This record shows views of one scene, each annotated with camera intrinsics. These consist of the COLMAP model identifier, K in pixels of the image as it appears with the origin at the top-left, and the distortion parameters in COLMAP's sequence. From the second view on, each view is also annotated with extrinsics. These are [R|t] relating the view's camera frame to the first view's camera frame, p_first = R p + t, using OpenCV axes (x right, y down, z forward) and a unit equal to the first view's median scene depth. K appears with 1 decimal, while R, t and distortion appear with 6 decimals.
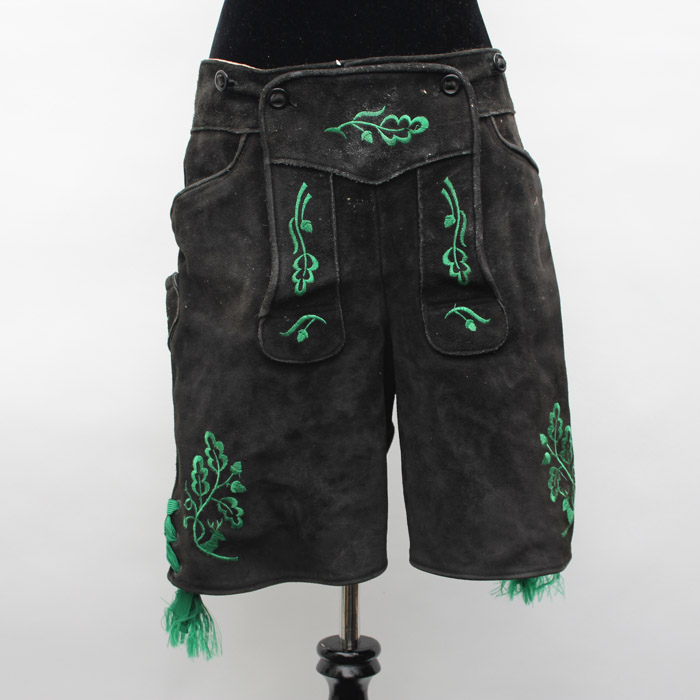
lens RADIAL K [[1222.5, 0, 350.1], [0, 1222.5, 349.2], [0, 0, 1]] dist [-0.111511, 0.000000]
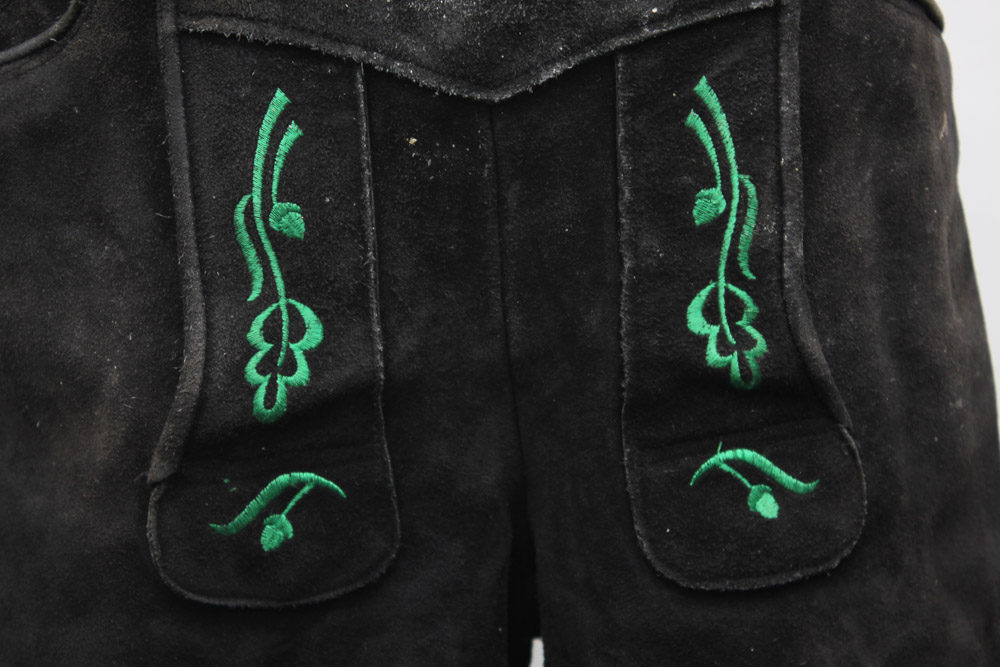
lens RADIAL K [[2359.1, 0, 497.6], [0, 2359.1, 341.0], [0, 0, 1]] dist [0.067921, 0.000000]
pose [[0.998346, -0.001500, 0.057470, -0.014815], [-0.002568, 0.997498, 0.070650, -0.110998], [-0.057433, -0.070680, 0.995844, 0.335520]]
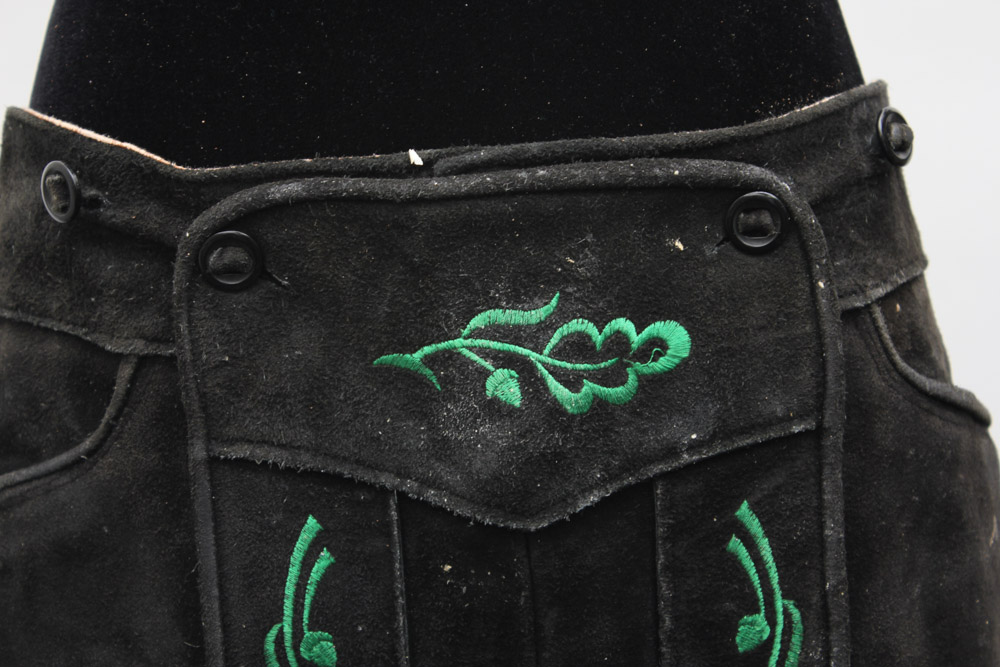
lens RADIAL K [[2359.1, 0, 502.7], [0, 2359.1, 329.8], [0, 0, 1]] dist [0.067921, 0.000000]
pose [[0.999313, -0.000595, 0.037053, -0.009420], [0.001276, 0.999831, -0.018363, -0.171007], [-0.037036, 0.018398, 0.999145, 0.351676]]
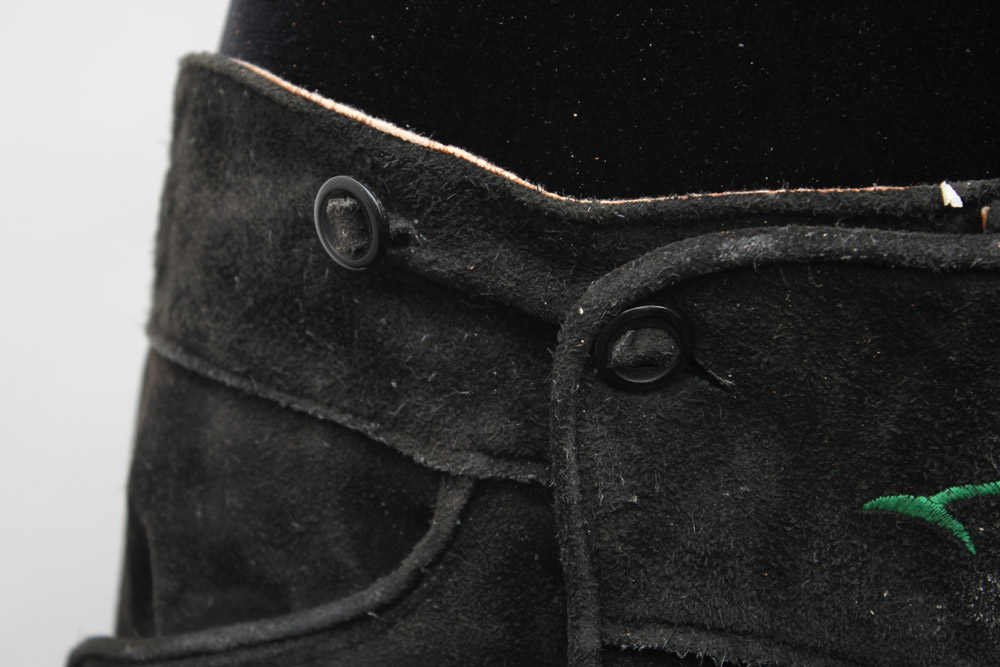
lens RADIAL K [[2359.1, 0, 496.9], [0, 2359.1, 338.3], [0, 0, 1]] dist [0.067921, 0.000000]
pose [[0.991700, -0.010234, 0.128166, -0.133062], [-0.004735, 0.993244, 0.115946, -0.248184], [-0.128486, -0.115590, 0.984952, 0.587326]]
